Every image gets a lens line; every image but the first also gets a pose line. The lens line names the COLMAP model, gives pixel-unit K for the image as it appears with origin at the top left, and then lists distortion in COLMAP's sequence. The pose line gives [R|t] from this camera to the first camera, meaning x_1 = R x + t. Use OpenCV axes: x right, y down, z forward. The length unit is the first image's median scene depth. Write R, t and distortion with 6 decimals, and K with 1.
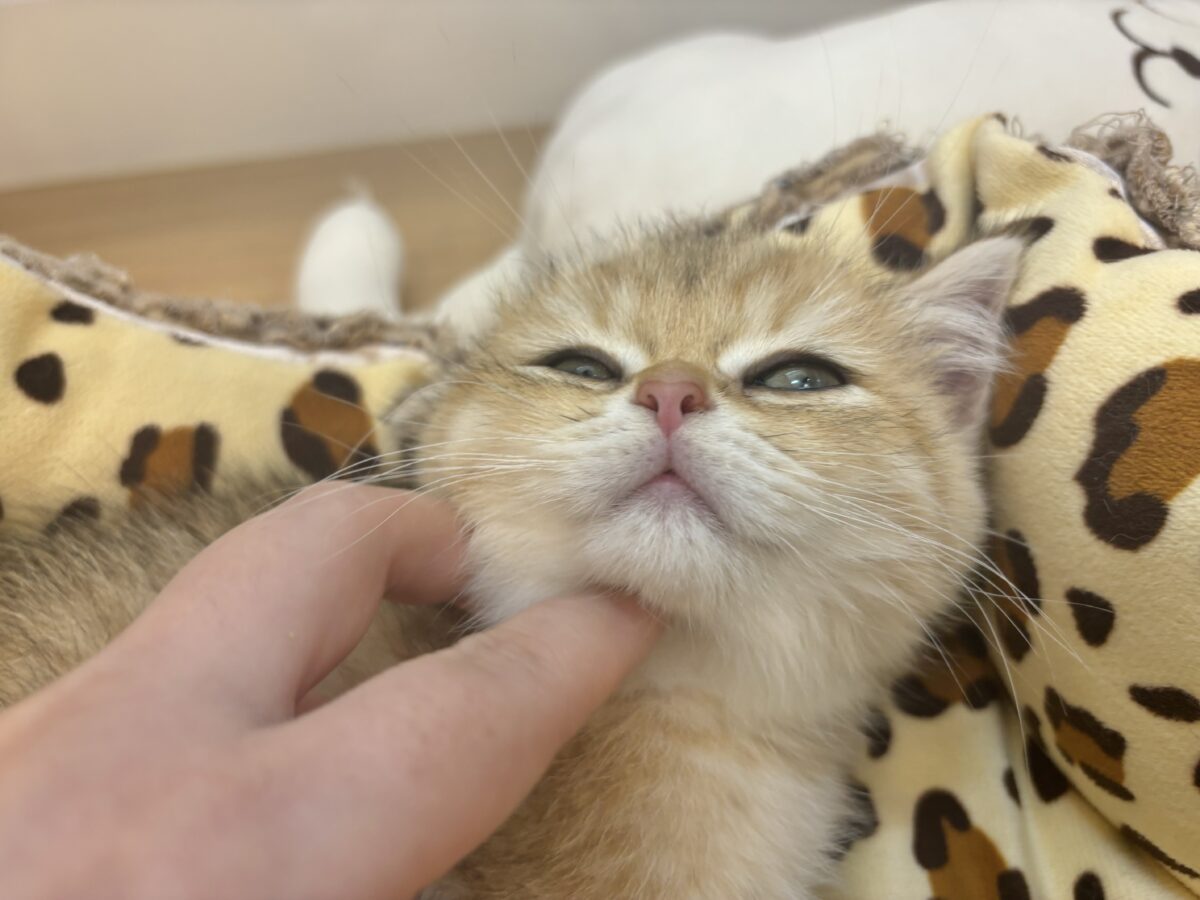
lens RADIAL K [[996.8, 0, 599.8], [0, 996.8, 463.1], [0, 0, 1]] dist [0.021865, -0.063045]
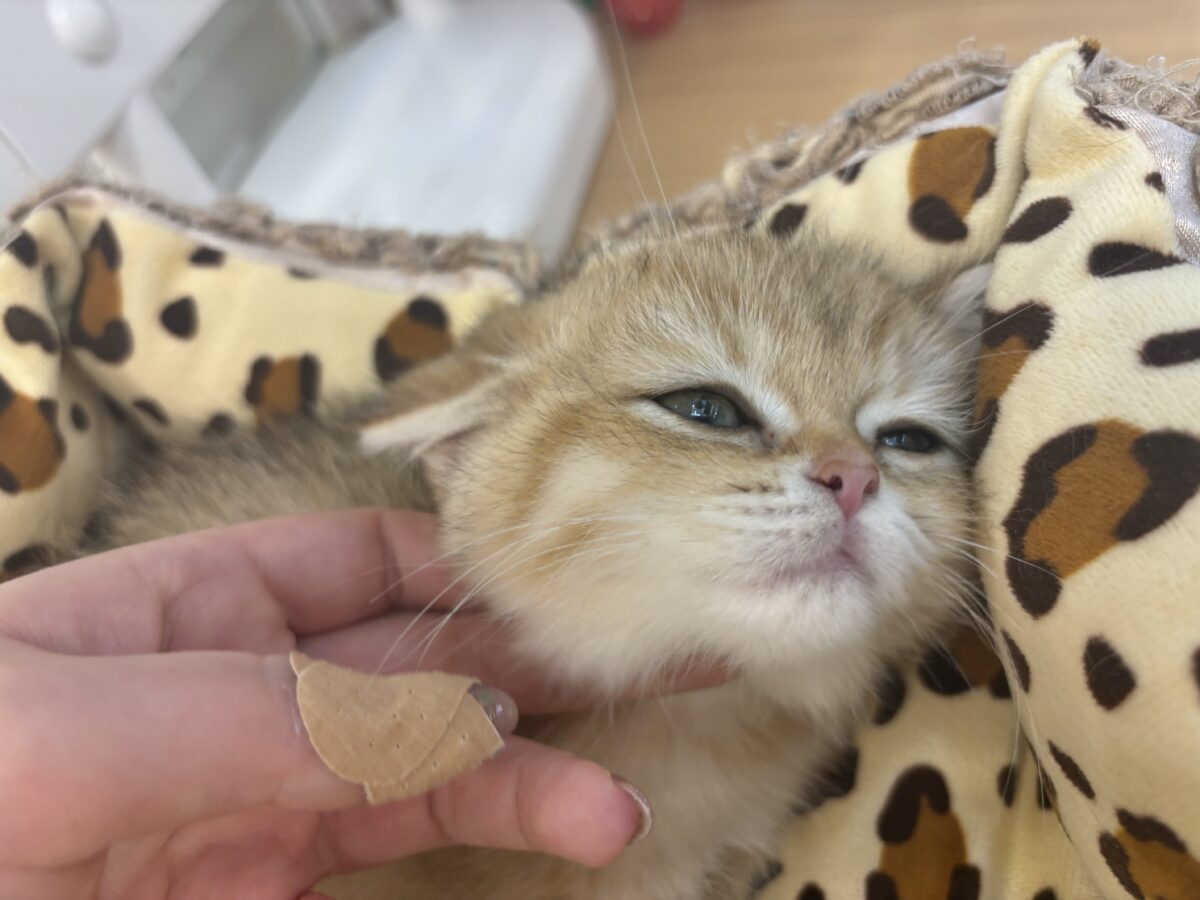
lens RADIAL K [[996.8, 0, 623.0], [0, 996.8, 513.9], [0, 0, 1]] dist [0.021865, -0.063045]
pose [[0.931822, 0.125677, -0.340460, 0.456251], [-0.032085, 0.962980, 0.267657, -0.226097], [0.361494, -0.238485, 0.901359, 0.052167]]
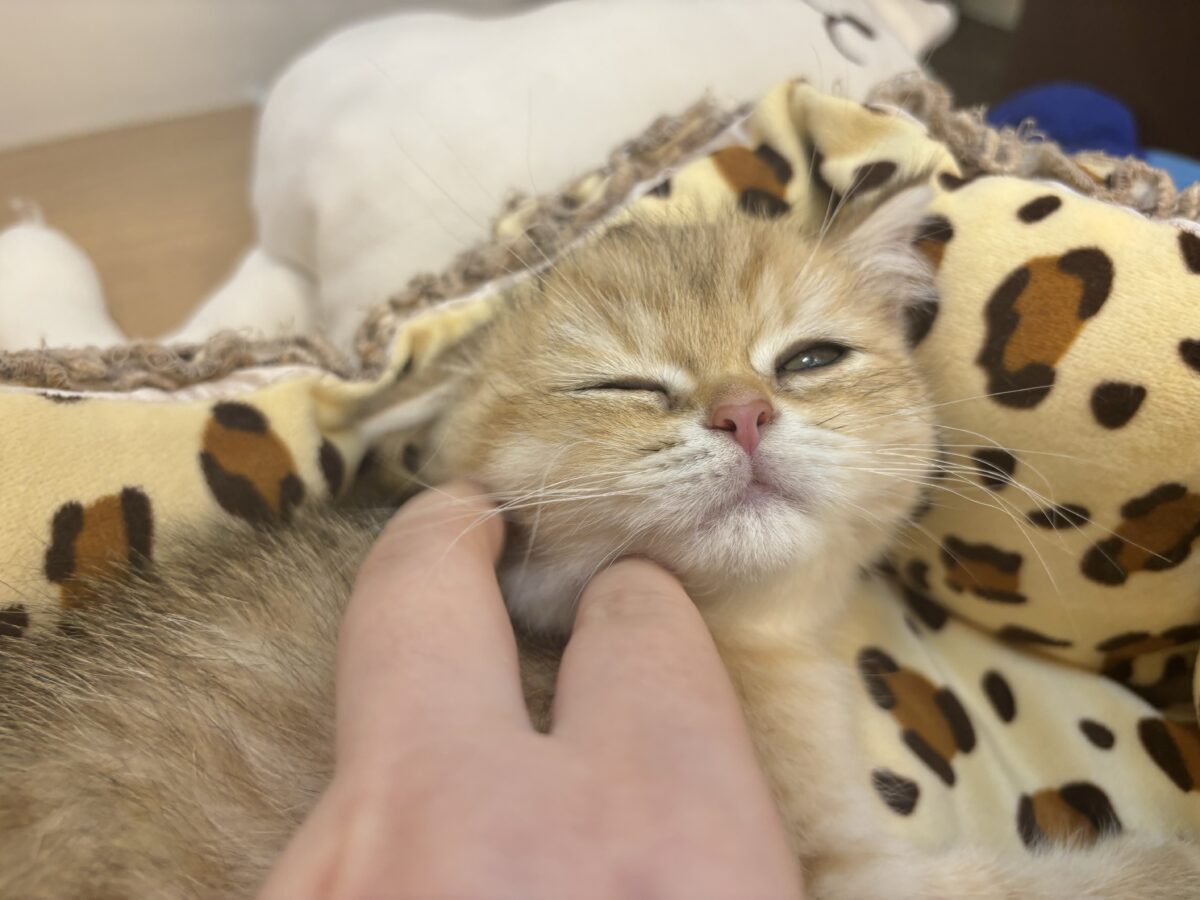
lens RADIAL K [[996.8, 0, 605.6], [0, 996.8, 447.4], [0, 0, 1]] dist [0.021865, -0.063045]
pose [[0.880113, -0.210414, 0.425590, -0.492434], [0.204279, 0.977035, 0.060606, -0.052235], [-0.428568, 0.033599, 0.902885, 0.058646]]
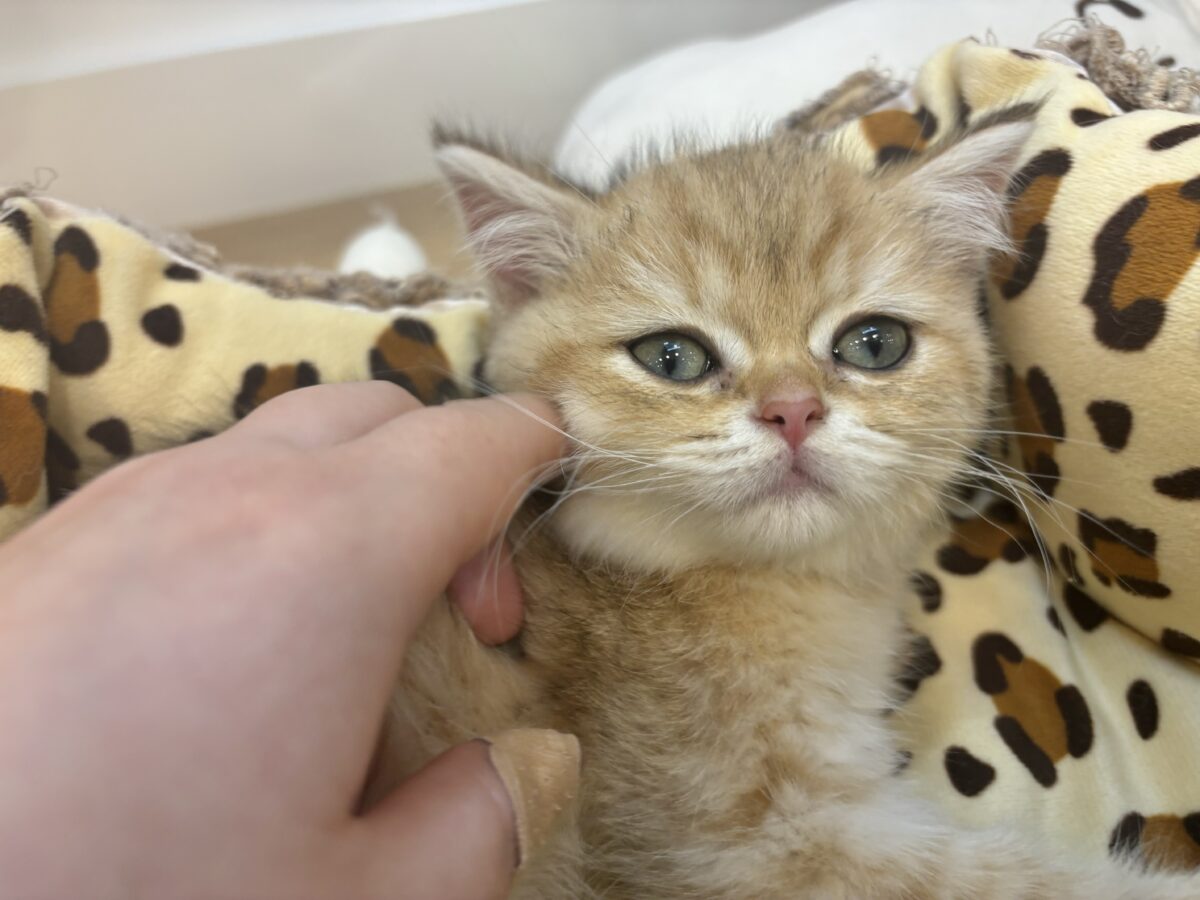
lens RADIAL K [[996.8, 0, 583.0], [0, 996.8, 462.3], [0, 0, 1]] dist [0.021865, -0.063045]
pose [[0.996166, -0.086781, 0.011076, -0.132202], [0.087405, 0.992657, -0.083624, 0.244639], [-0.003737, 0.084271, 0.996436, -0.140998]]
